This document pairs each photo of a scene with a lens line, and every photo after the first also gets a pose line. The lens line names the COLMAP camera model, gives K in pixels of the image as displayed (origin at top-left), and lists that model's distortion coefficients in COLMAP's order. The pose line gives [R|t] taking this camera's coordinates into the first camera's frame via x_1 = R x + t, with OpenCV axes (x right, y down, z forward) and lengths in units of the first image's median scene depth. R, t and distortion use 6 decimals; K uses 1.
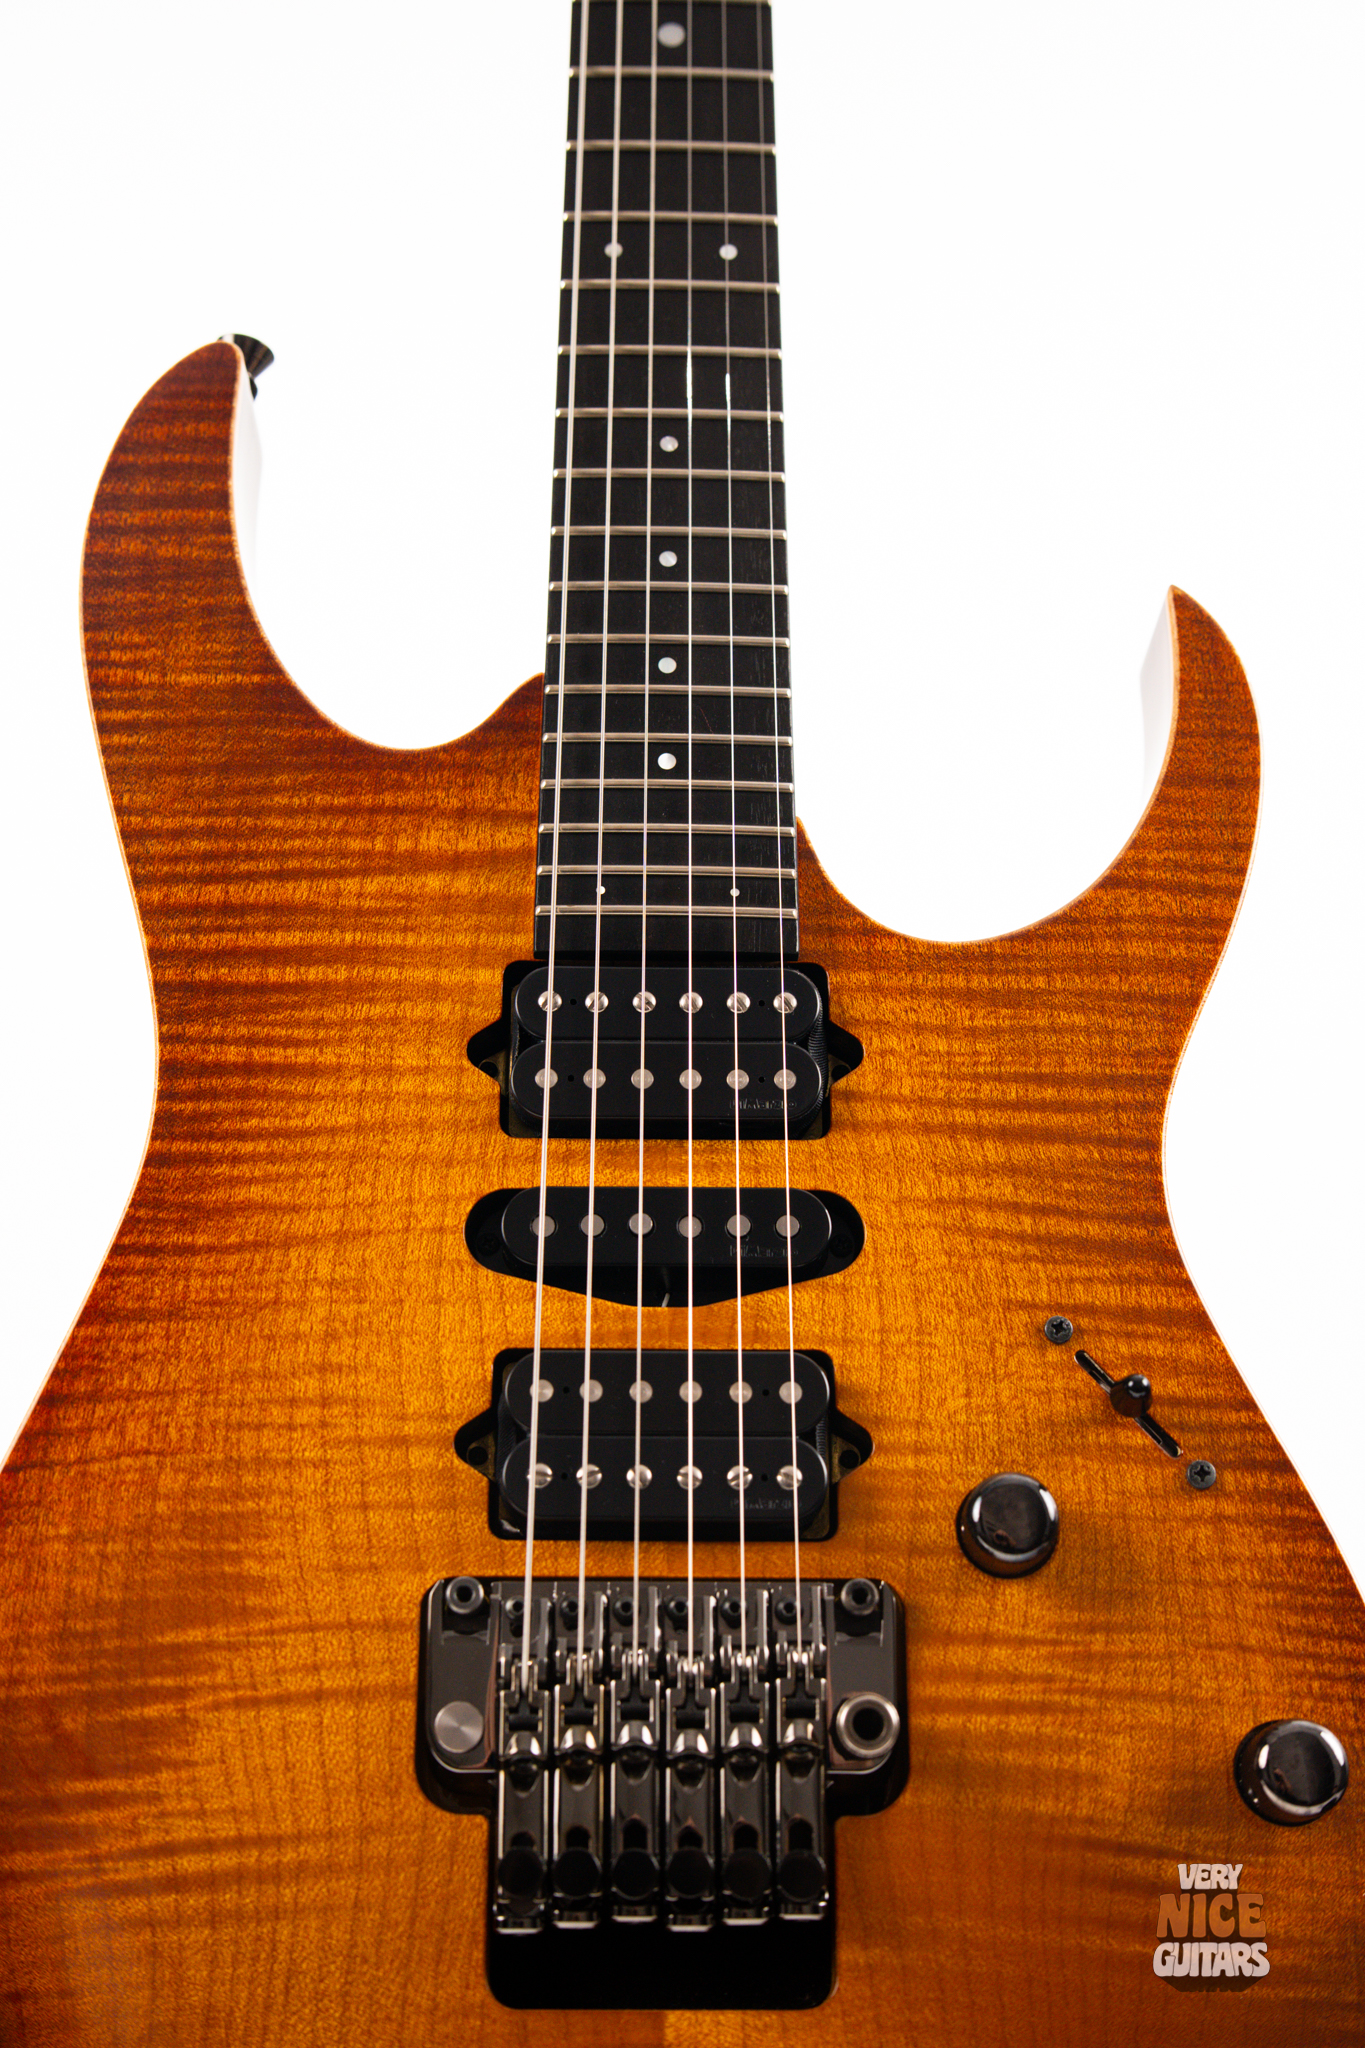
lens RADIAL K [[2948.6, 0, 682.5], [0, 2948.6, 1024.0], [0, 0, 1]] dist [0.106714, -0.314026]
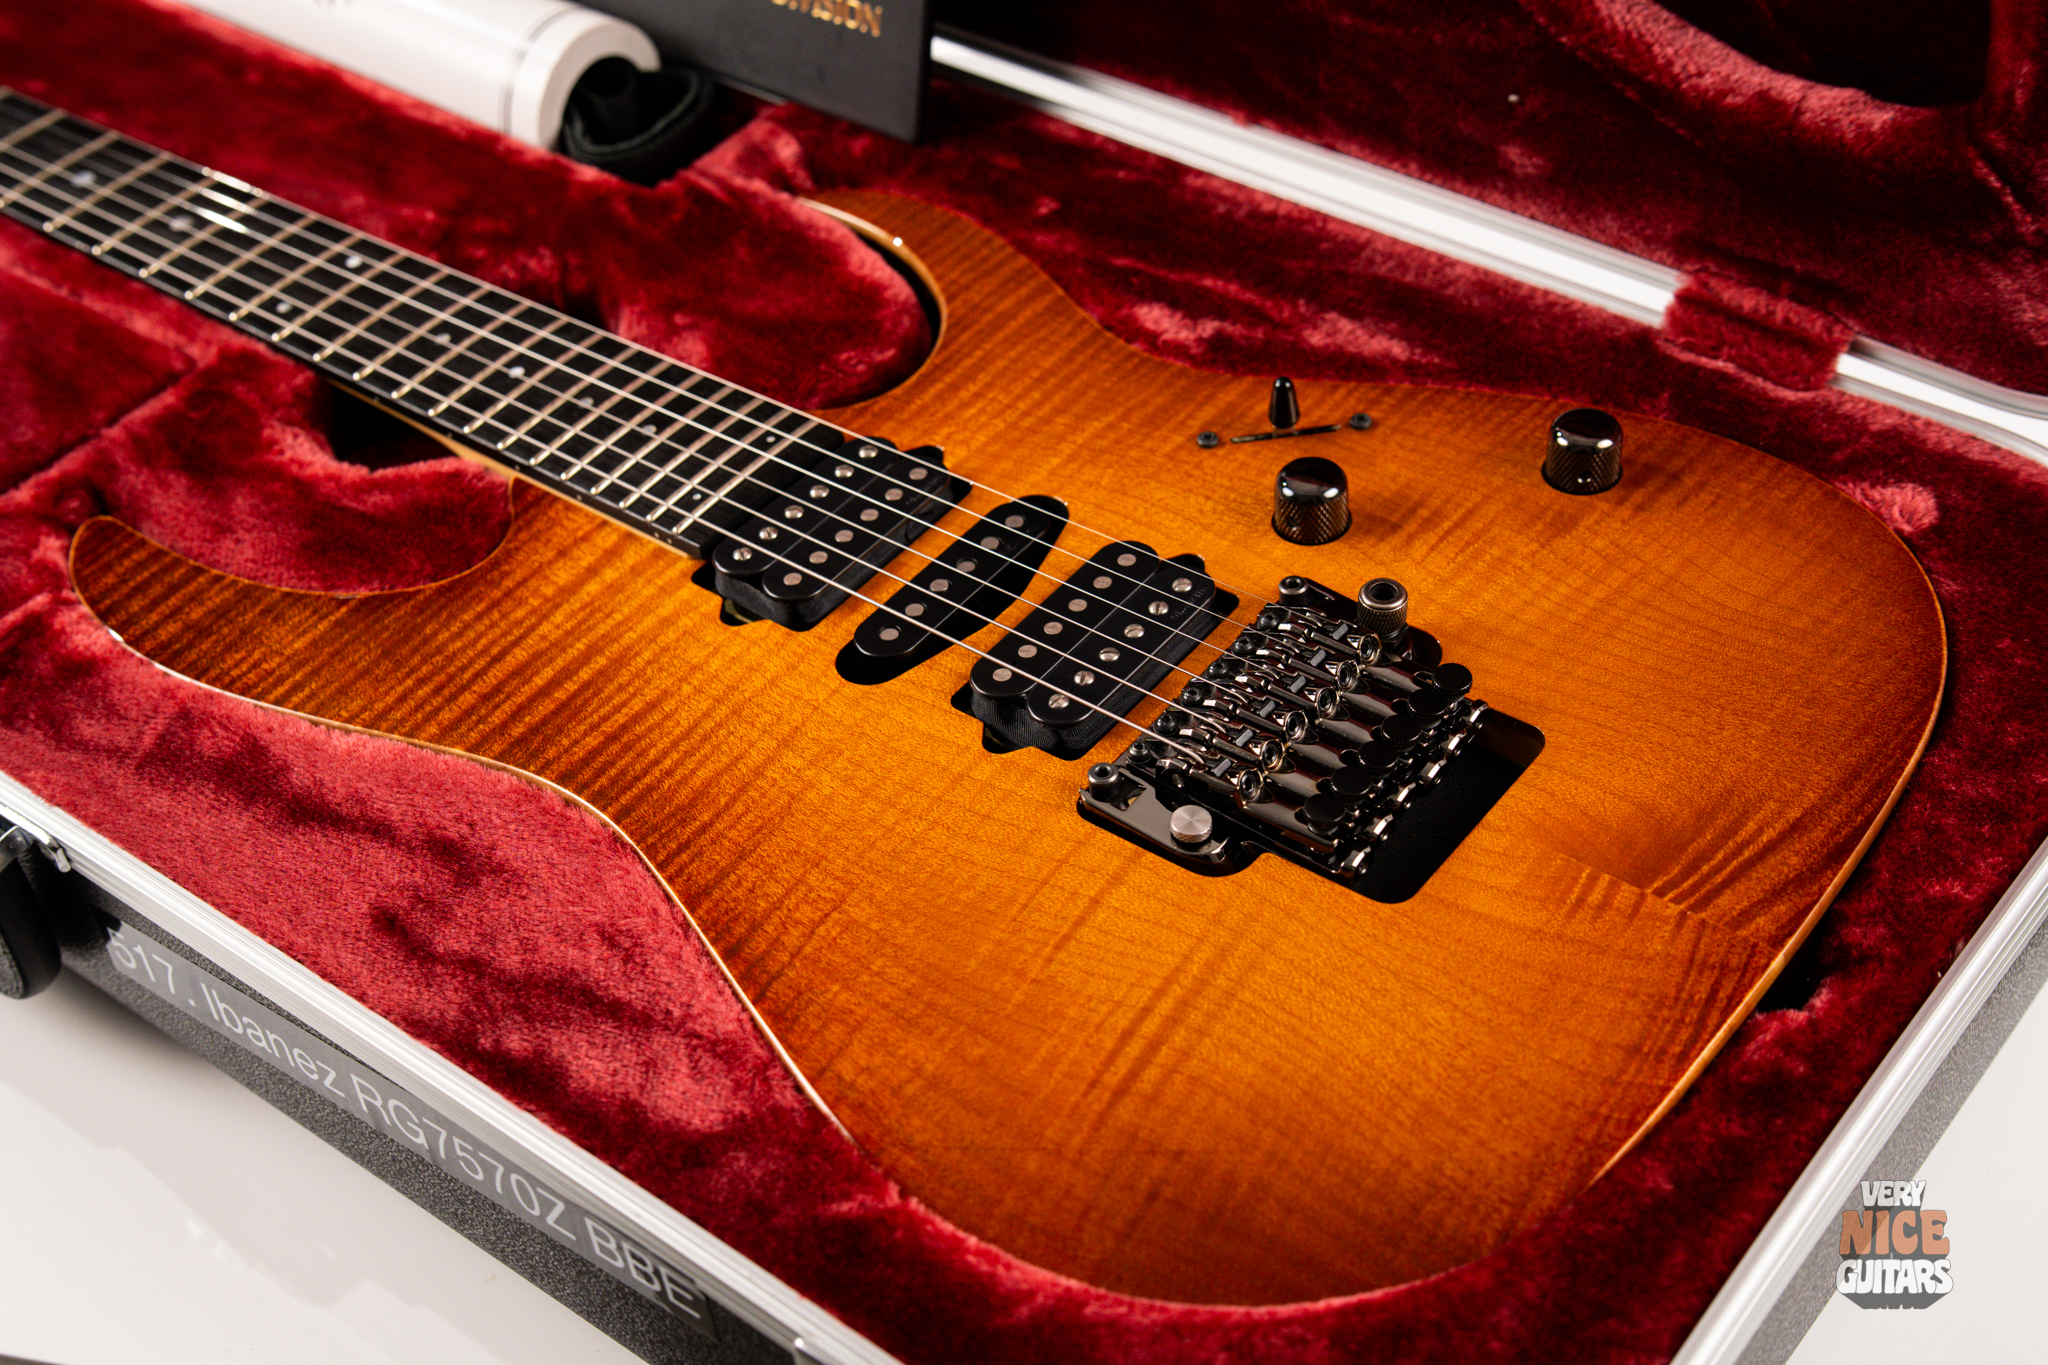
lens RADIAL K [[2917.5, 0, 1007.8], [0, 2917.5, 683.0], [0, 0, 1]] dist [0.103770, -0.319626]
pose [[0.613456, -0.583536, 0.532126, -0.645094], [0.766908, 0.601001, -0.225057, 0.375594], [-0.188480, 0.546154, 0.816205, 0.041102]]
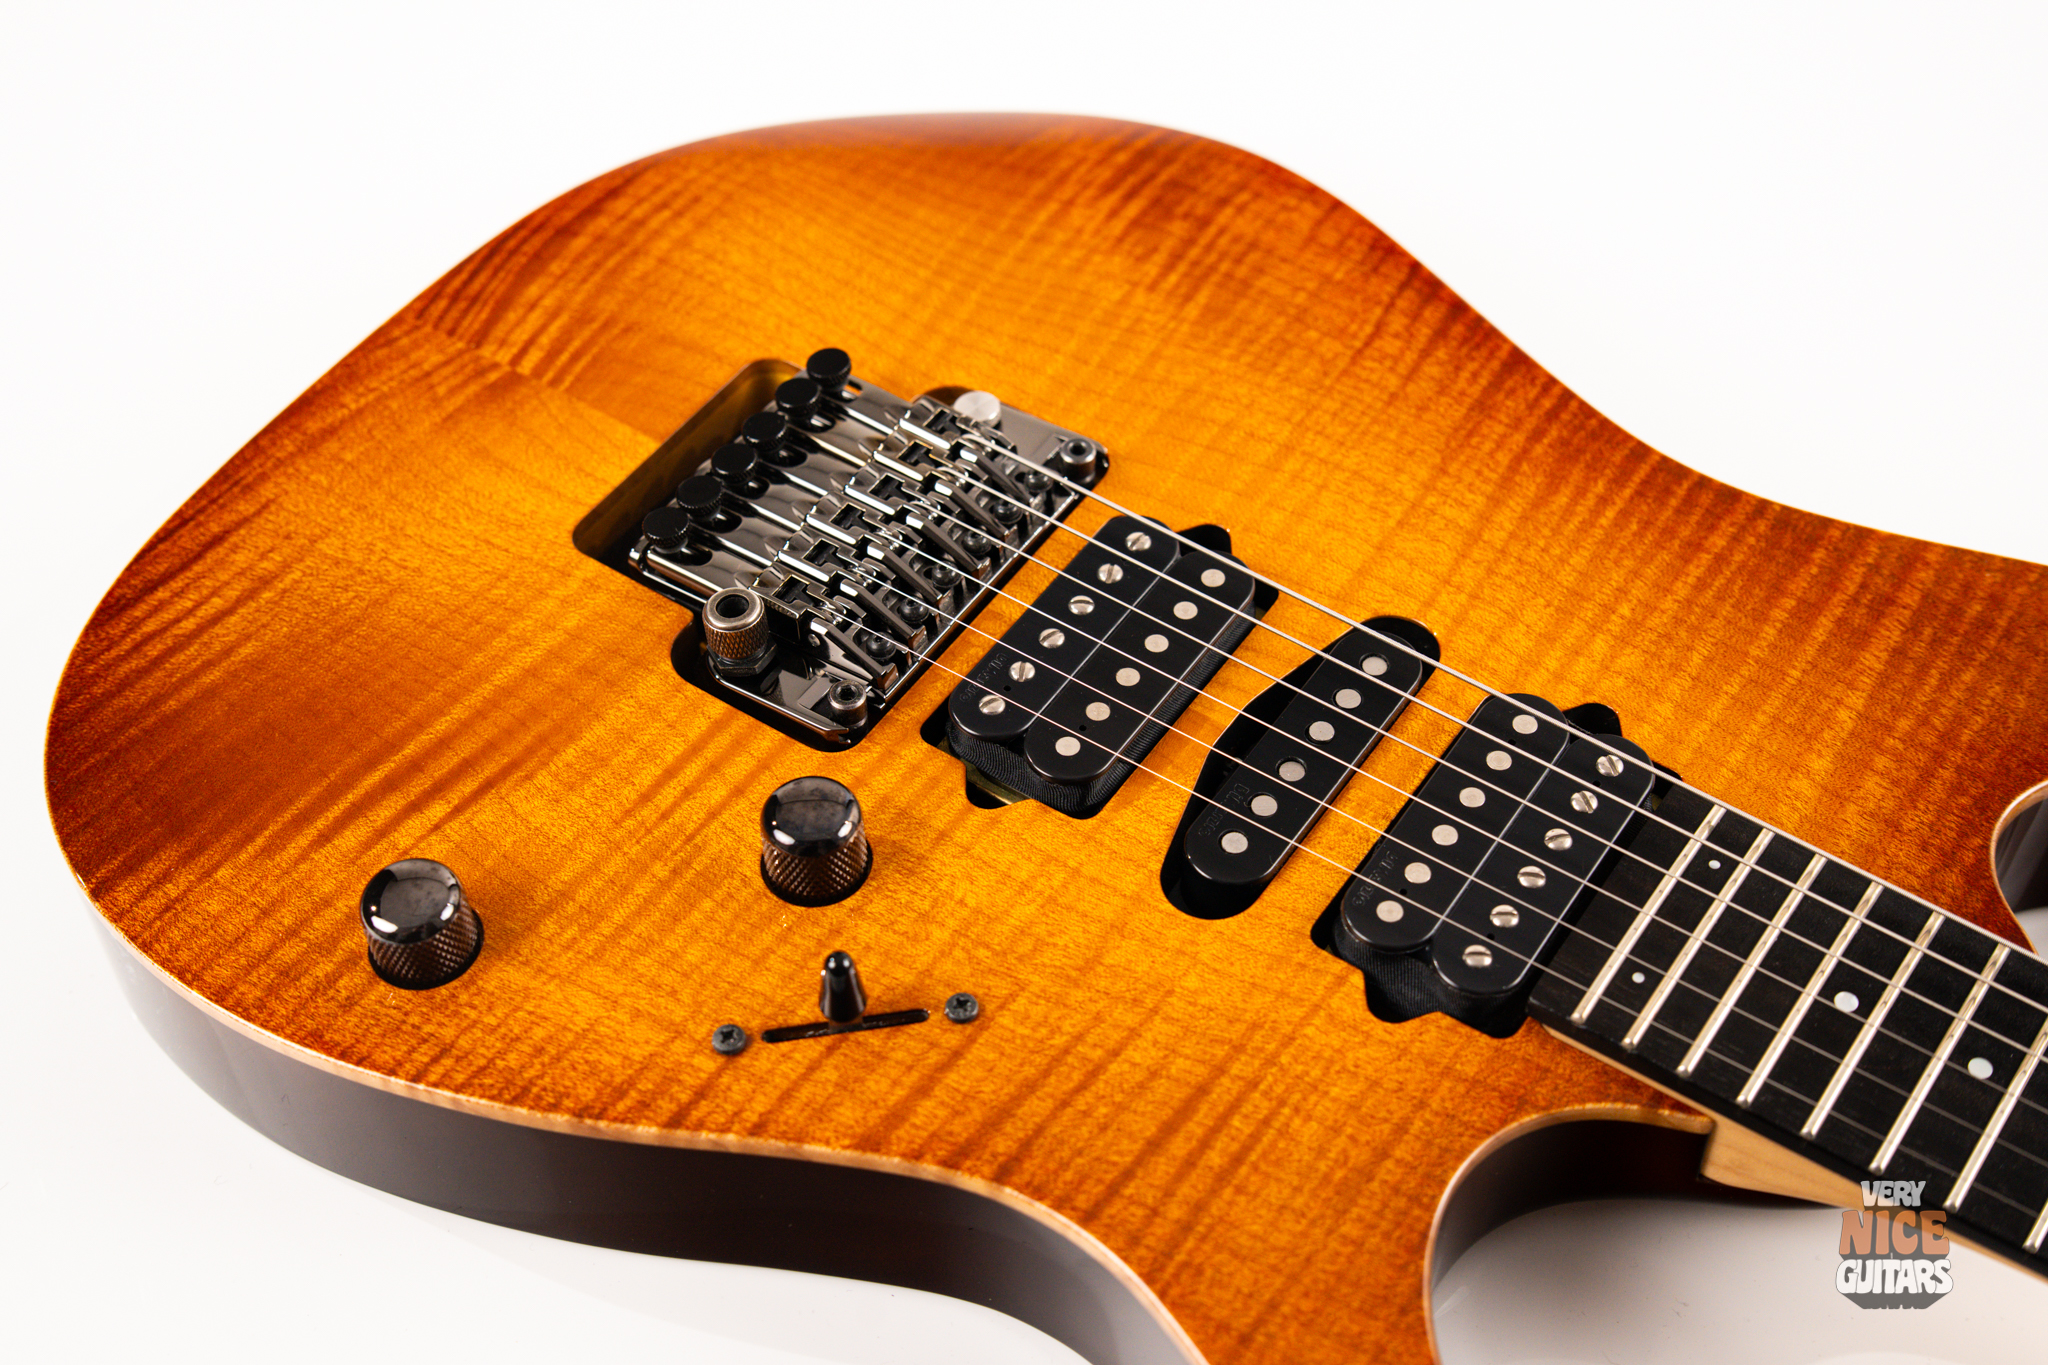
lens RADIAL K [[2919.6, 0, 1024.0], [0, 2919.6, 682.5], [0, 0, 1]] dist [0.079077, -0.161872]
pose [[-0.563119, 0.626807, -0.538526, 0.496037], [-0.765139, -0.149289, 0.626319, -0.408709], [0.312185, 0.764739, 0.563662, 0.453486]]
